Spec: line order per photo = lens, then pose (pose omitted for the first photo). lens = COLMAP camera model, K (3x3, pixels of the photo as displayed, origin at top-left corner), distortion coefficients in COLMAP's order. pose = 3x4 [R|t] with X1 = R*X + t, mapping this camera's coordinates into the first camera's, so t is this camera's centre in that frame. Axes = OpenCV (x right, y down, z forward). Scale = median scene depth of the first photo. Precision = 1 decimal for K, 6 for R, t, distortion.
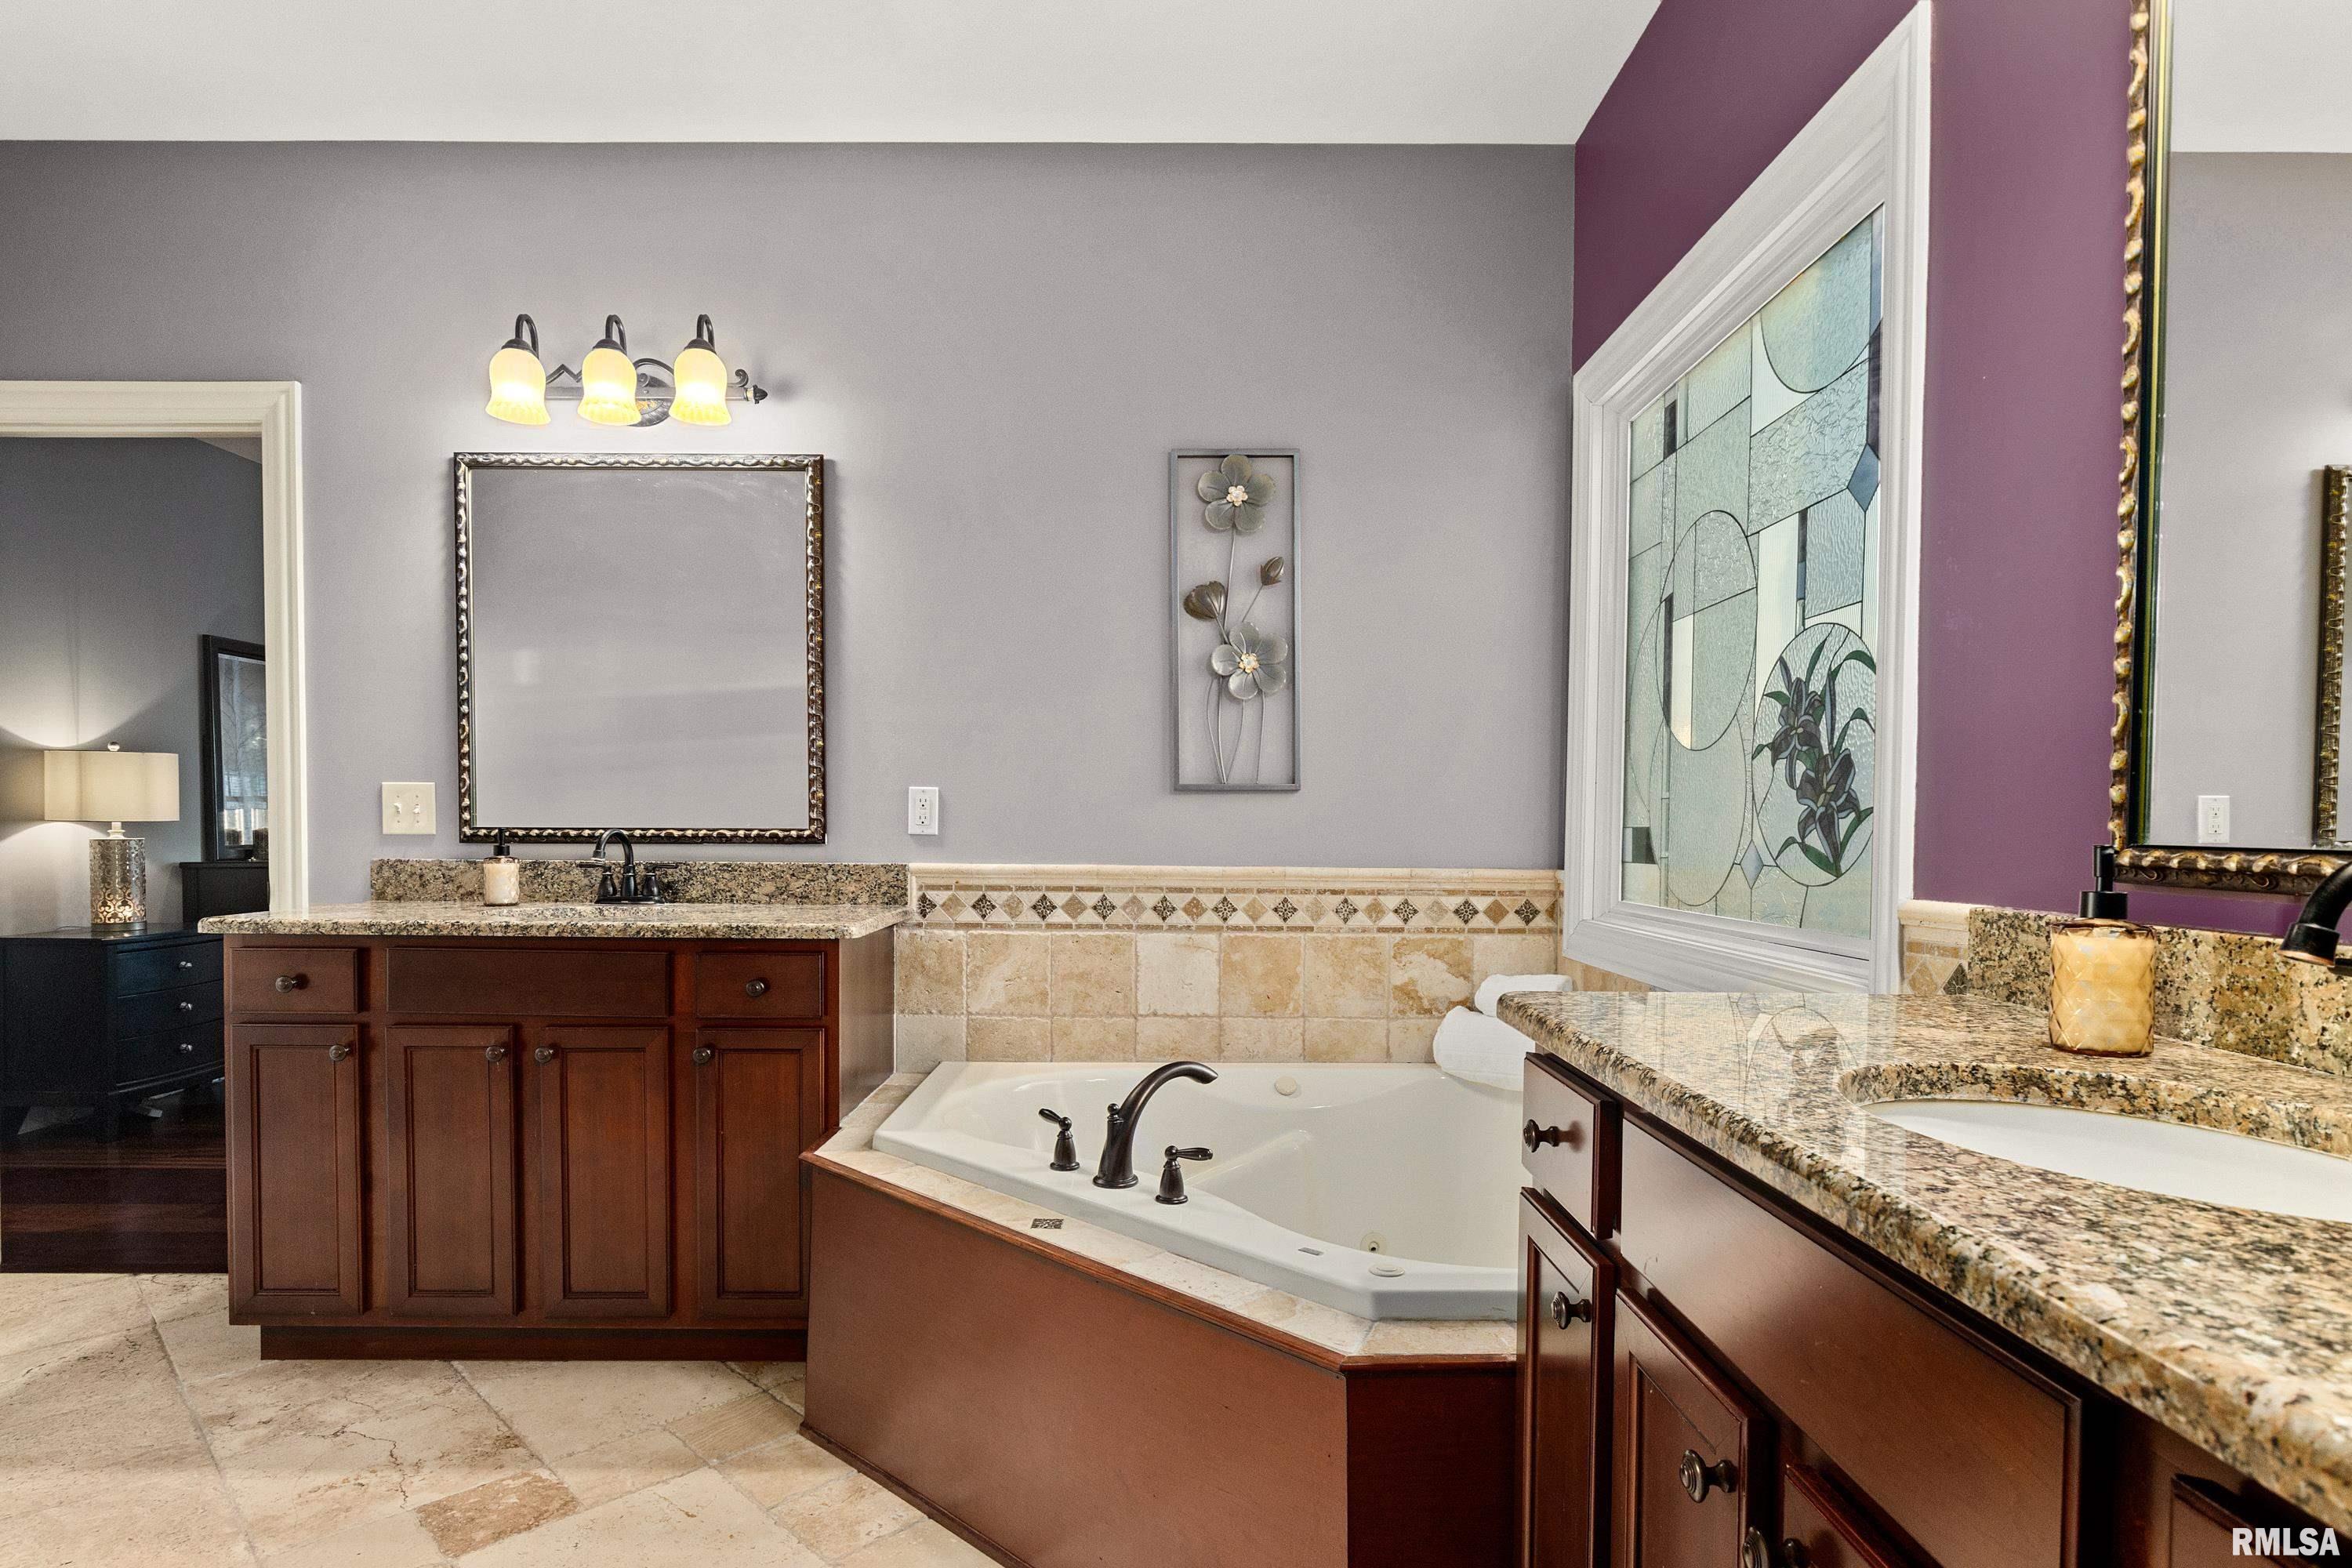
lens RADIAL K [[1336.7, 0, 1176.0], [0, 1336.7, 784.0], [0, 0, 1]] dist [0.000494, -0.000146]
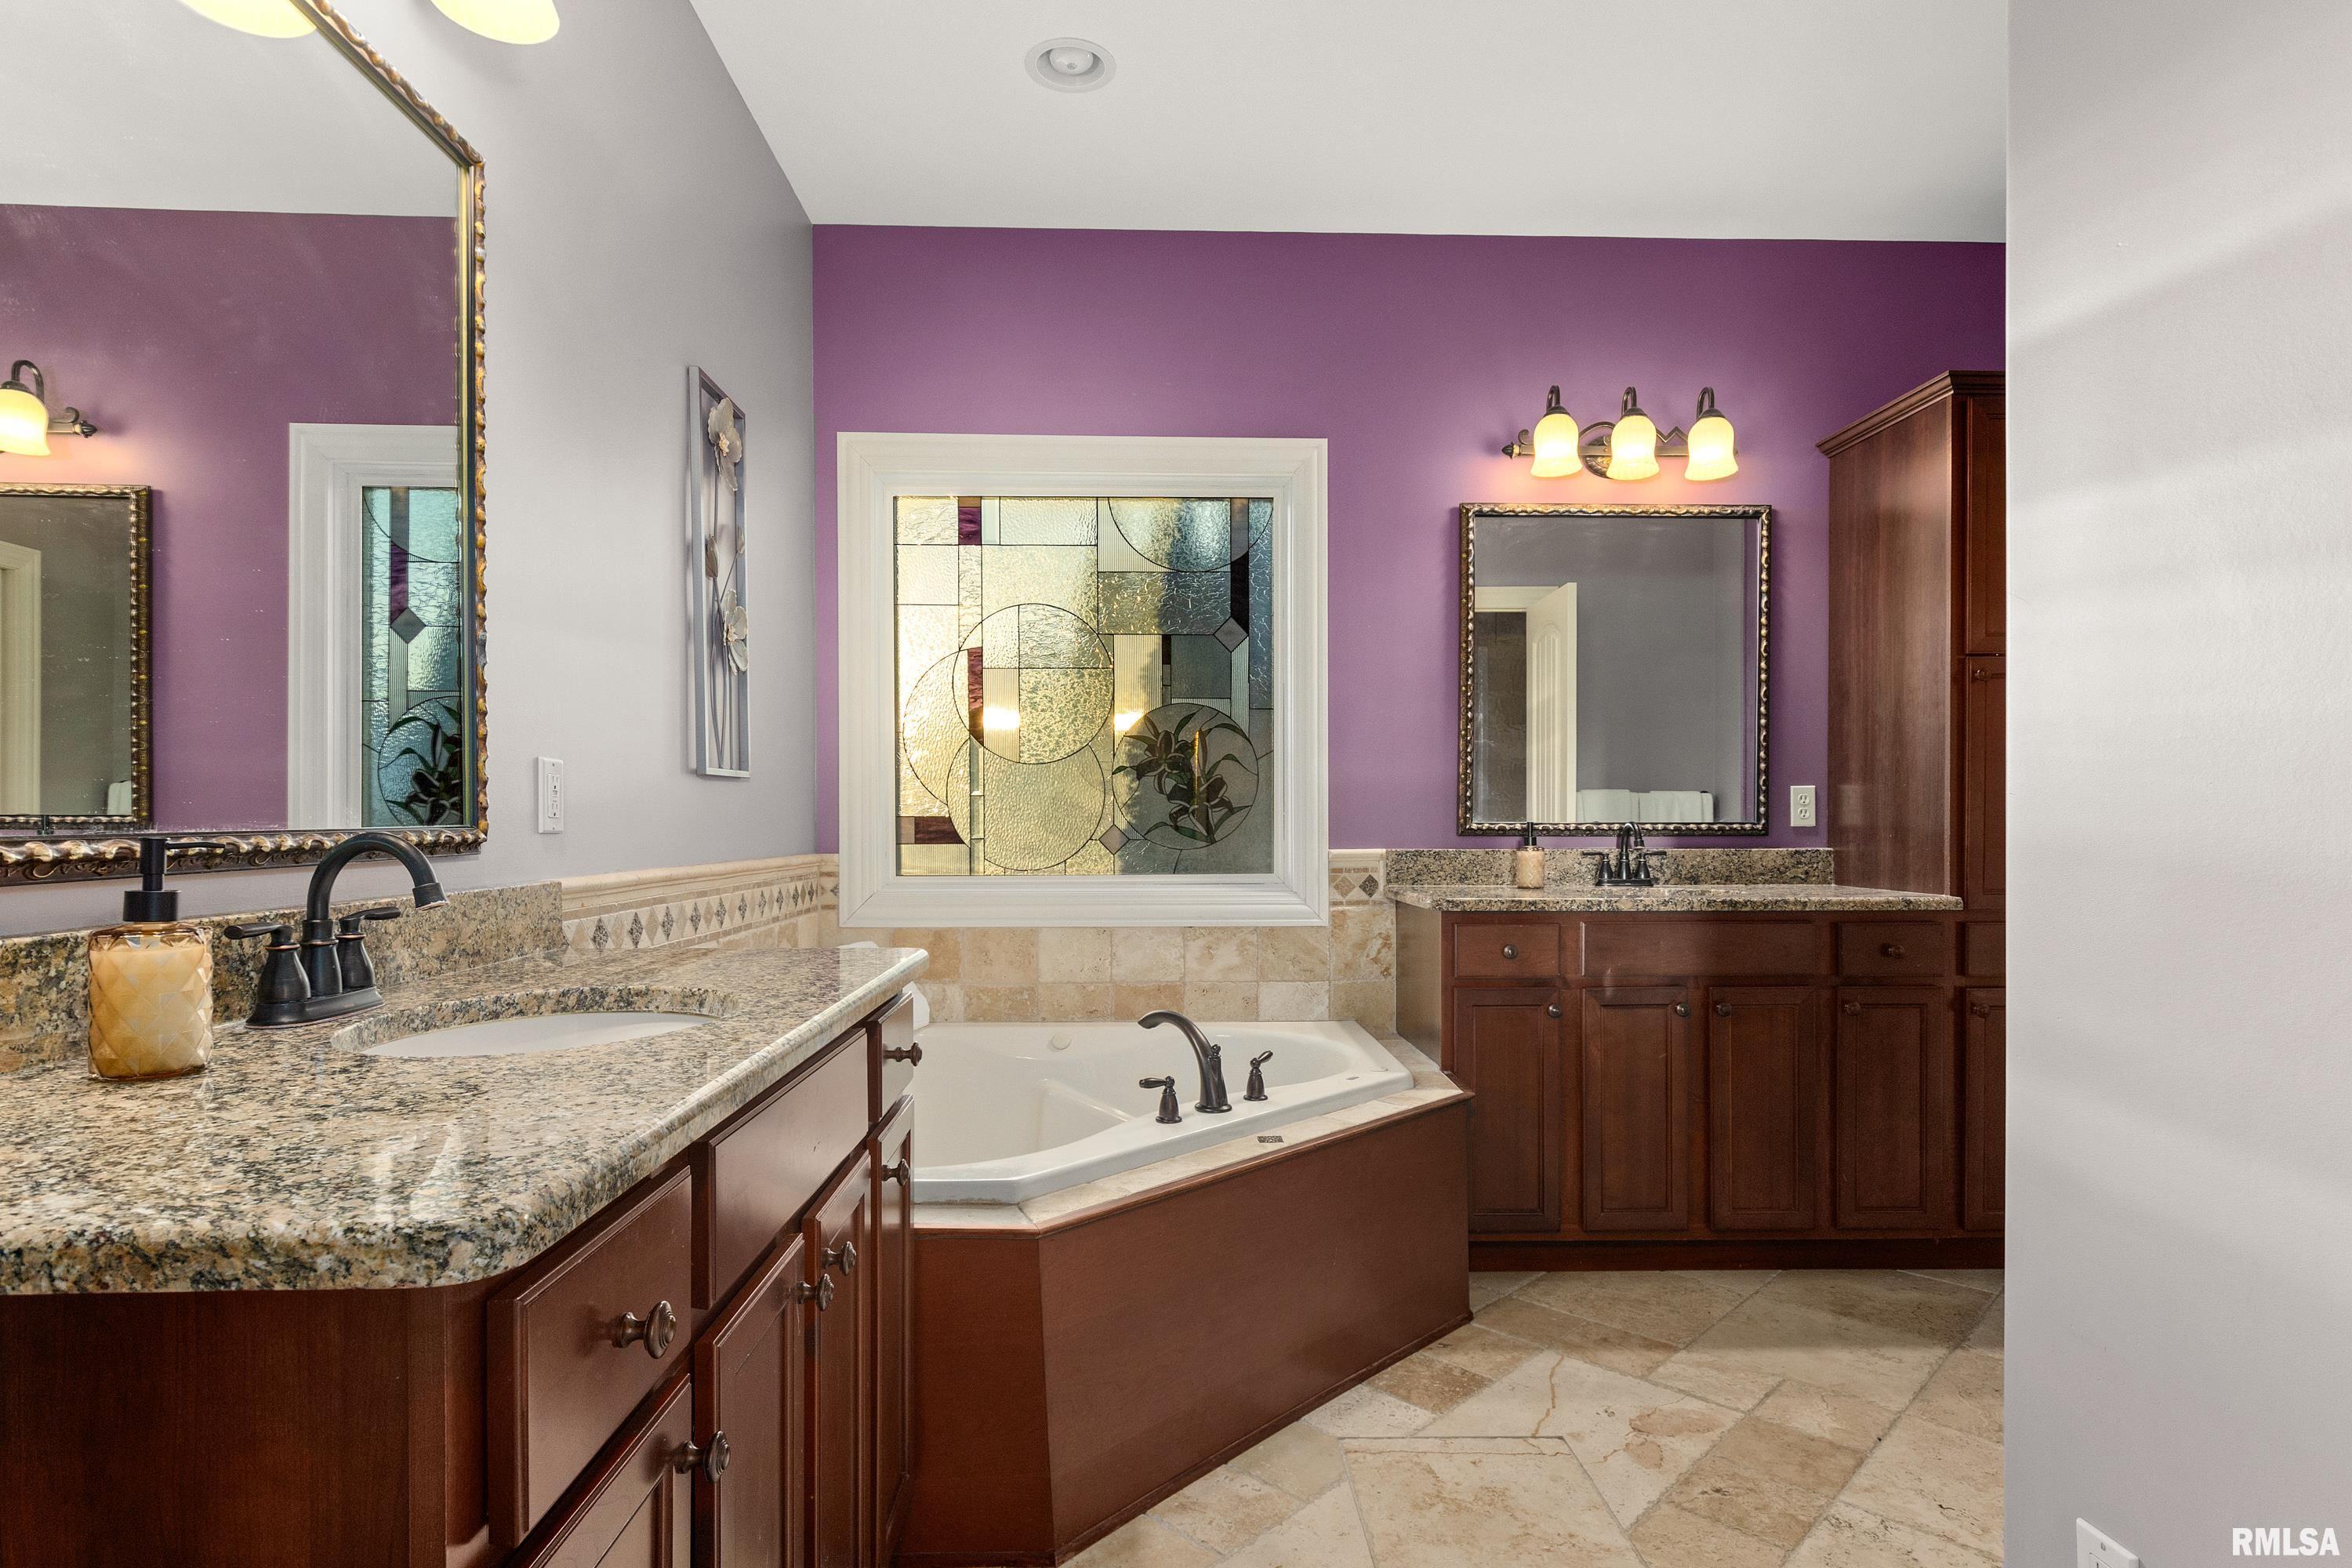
lens RADIAL K [[1184.7, 0, 1173.5], [0, 1184.7, 819.8], [0, 0, 1]] dist [0.000330, 0.000218]
pose [[-0.028554, -0.004325, 0.999583, -1.072638], [-0.027921, 0.999604, 0.003528, 0.030060], [-0.999202, -0.027808, -0.028663, 1.023769]]
